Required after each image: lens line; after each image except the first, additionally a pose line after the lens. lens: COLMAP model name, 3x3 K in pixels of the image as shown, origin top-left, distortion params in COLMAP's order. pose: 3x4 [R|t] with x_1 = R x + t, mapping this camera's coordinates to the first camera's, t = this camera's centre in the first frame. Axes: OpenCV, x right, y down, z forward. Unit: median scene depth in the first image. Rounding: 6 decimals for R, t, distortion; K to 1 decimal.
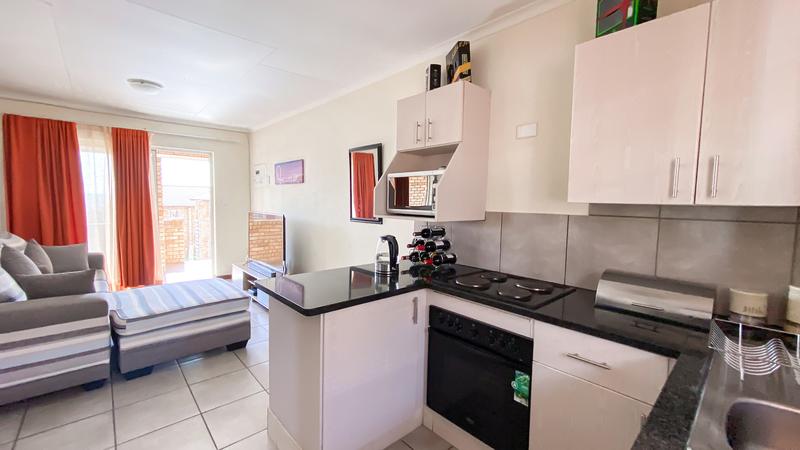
lens RADIAL K [[325.4, 0, 398.2], [0, 325.4, 224.8], [0, 0, 1]] dist [0.001042, -0.000347]
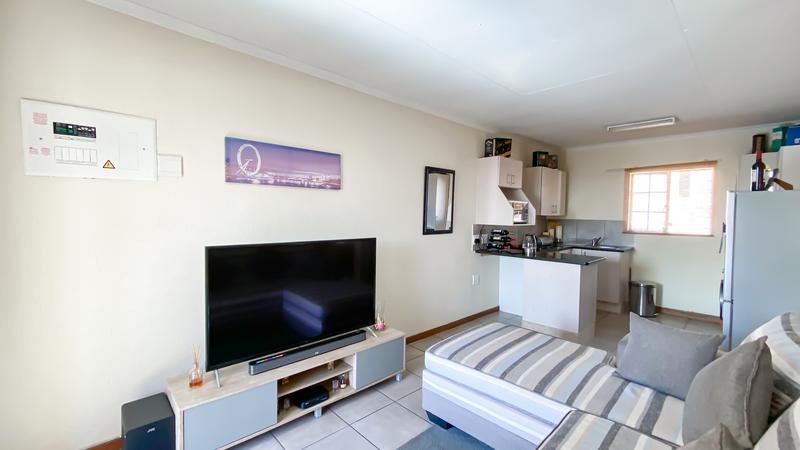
lens RADIAL K [[325.4, 0, 398.2], [0, 325.4, 224.8], [0, 0, 1]] dist [0.001042, -0.000347]
pose [[-0.008536, -0.056755, 0.998352, -0.907932], [0.056272, 0.996779, 0.057146, -0.081970], [-0.998379, 0.056667, -0.005314, 0.827663]]
